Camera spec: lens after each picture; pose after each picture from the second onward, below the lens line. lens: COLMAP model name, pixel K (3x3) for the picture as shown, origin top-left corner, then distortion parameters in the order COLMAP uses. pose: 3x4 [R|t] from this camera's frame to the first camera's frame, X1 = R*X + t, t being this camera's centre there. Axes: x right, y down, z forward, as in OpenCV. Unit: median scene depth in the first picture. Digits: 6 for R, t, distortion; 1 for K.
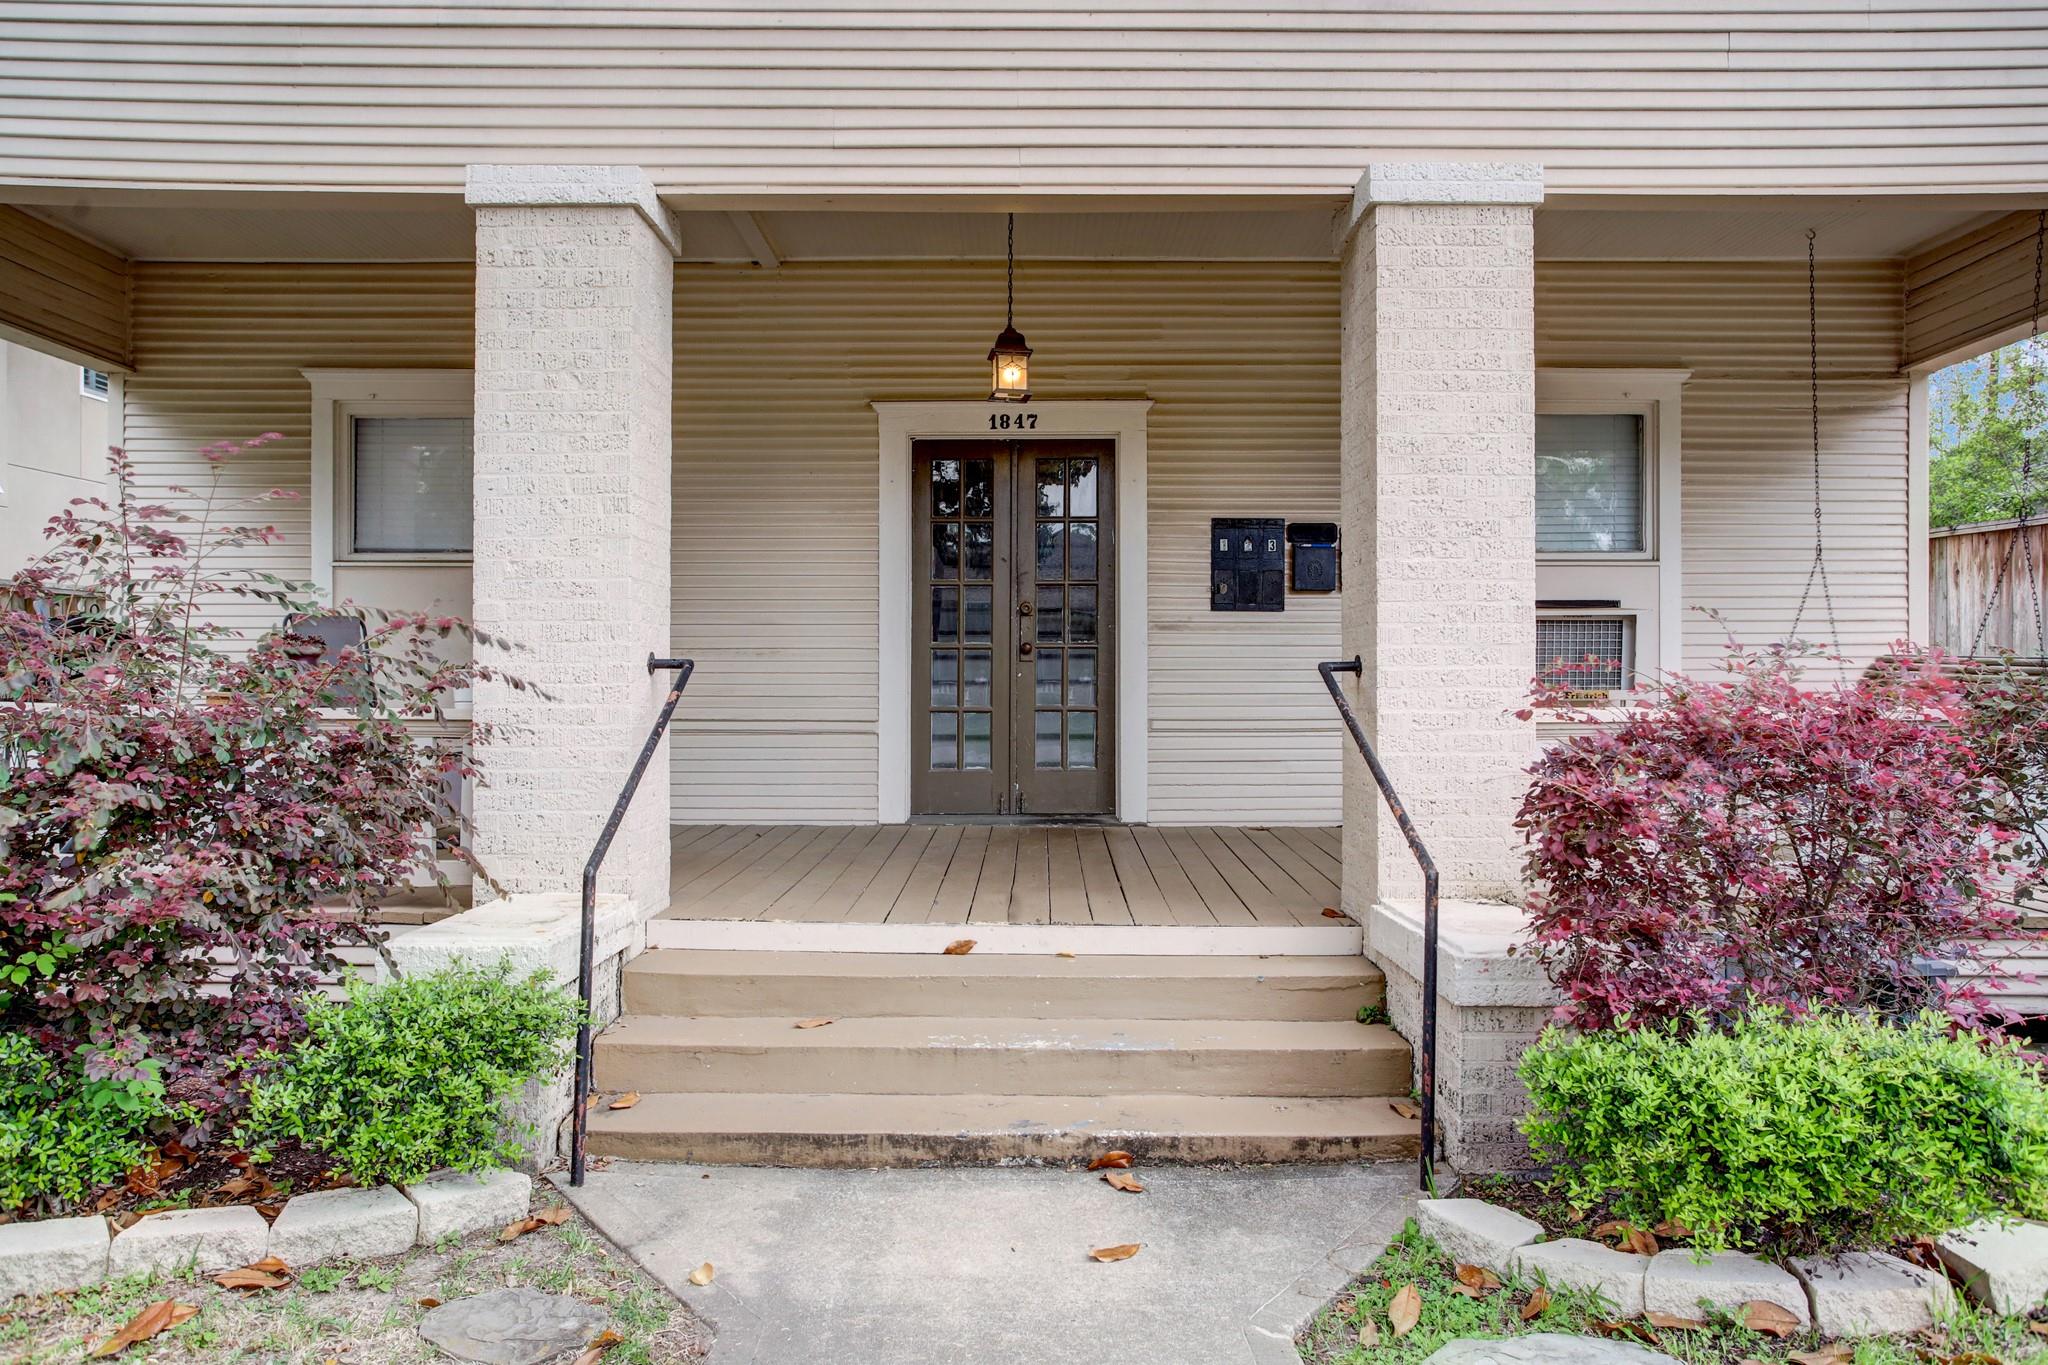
lens RADIAL K [[1789.5, 0, 1024.0], [0, 1789.5, 682.5], [0, 0, 1]] dist [-0.009857, -0.002495]
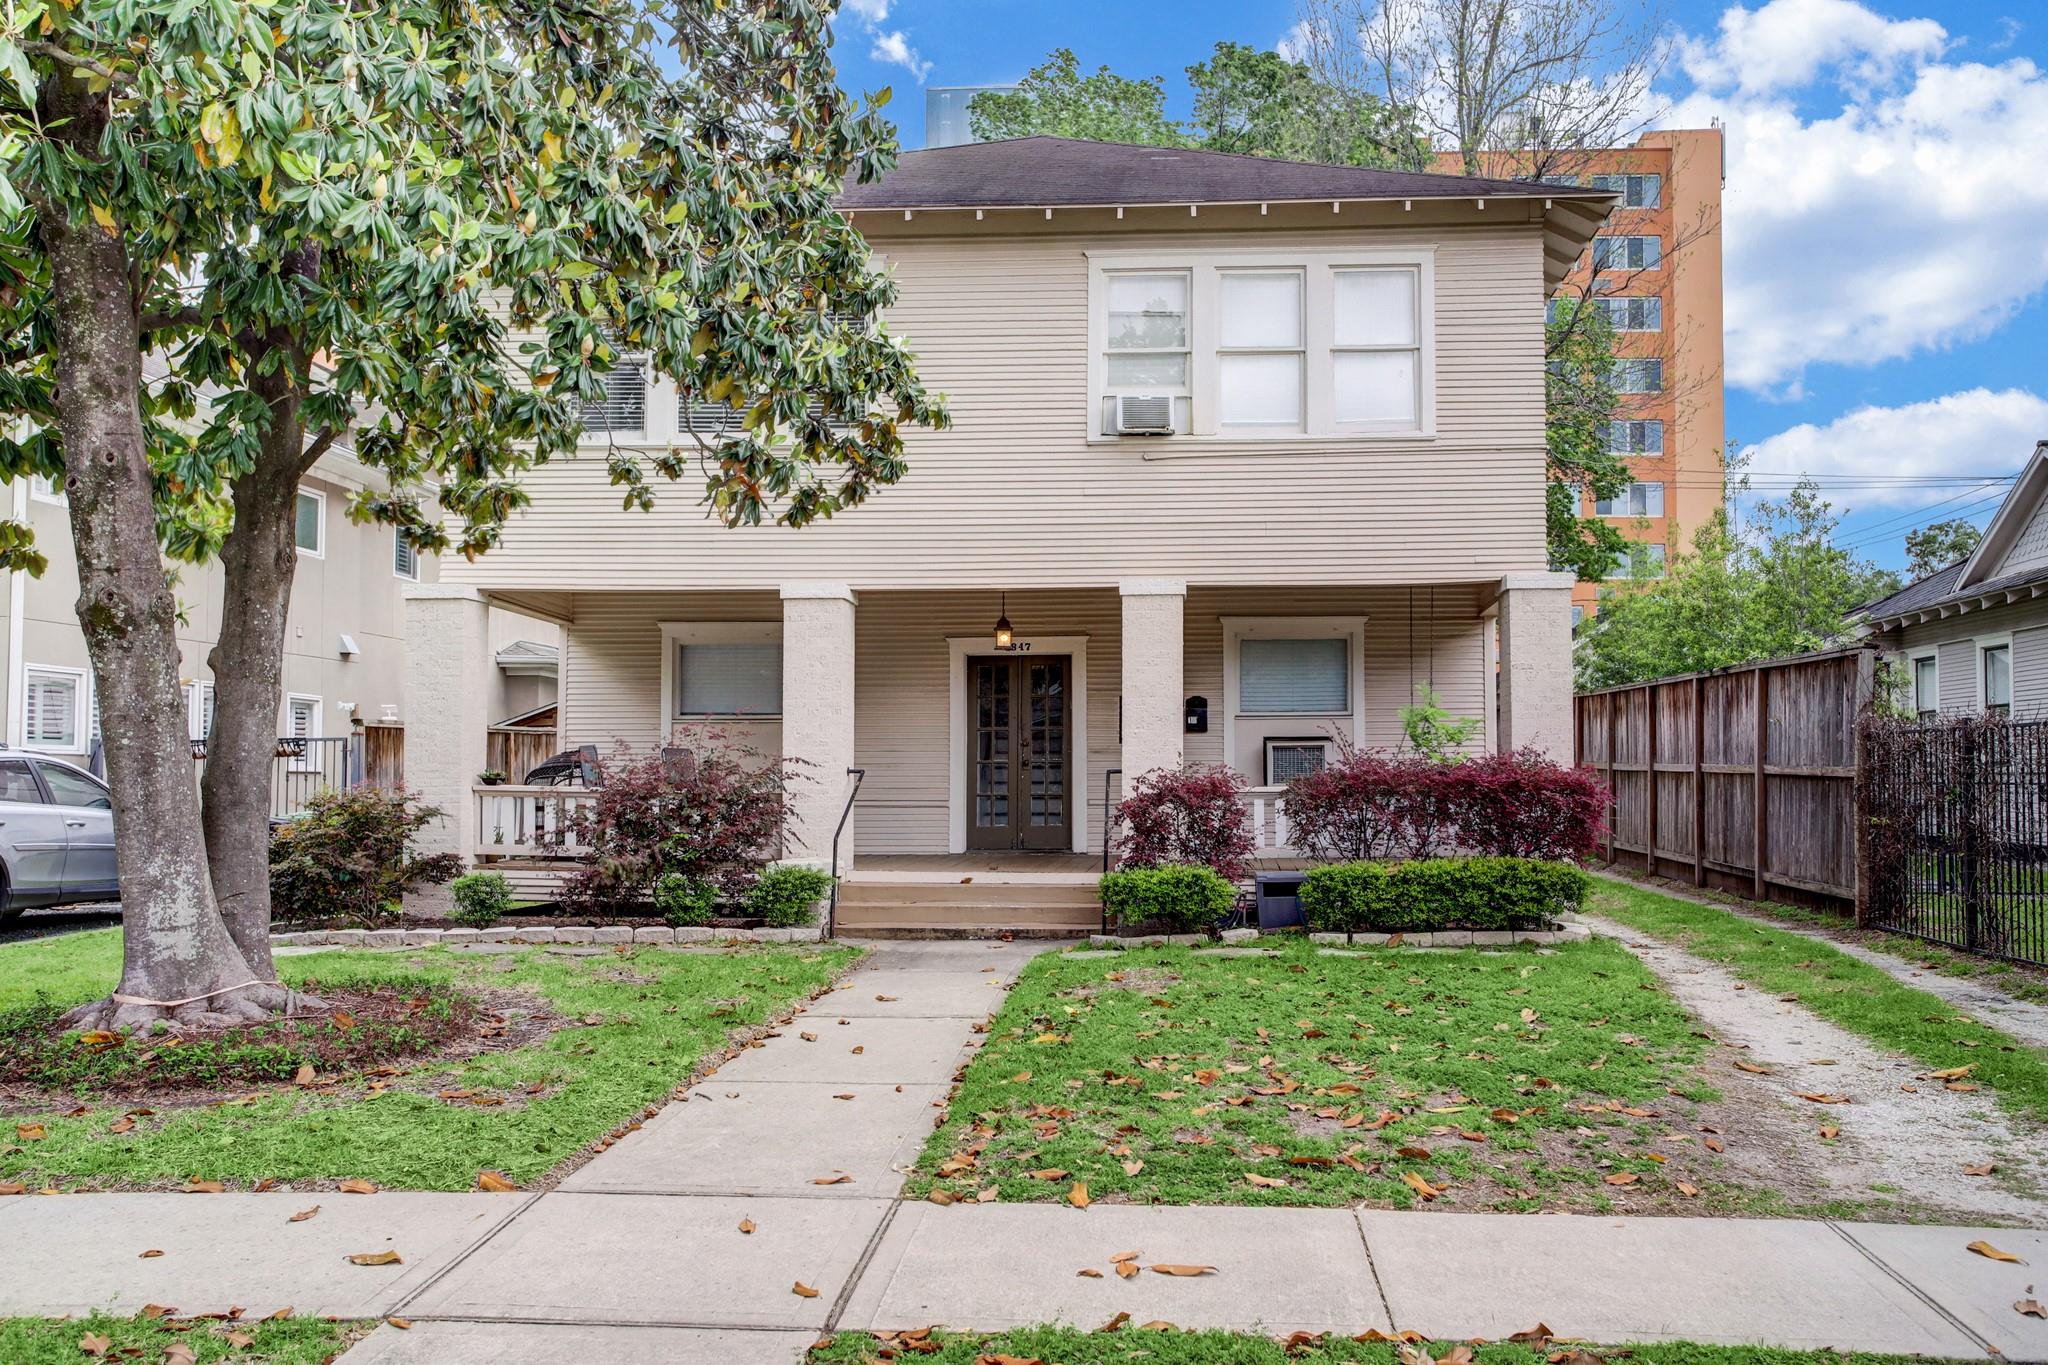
lens RADIAL K [[1824.7, 0, 1024.0], [0, 1824.7, 682.5], [0, 0, 1]] dist [0.002218, -0.000044]
pose [[0.997427, -0.008272, -0.071210, 0.231767], [0.003993, 0.998189, -0.060023, 0.020412], [0.071578, 0.059584, 0.995654, -1.601748]]
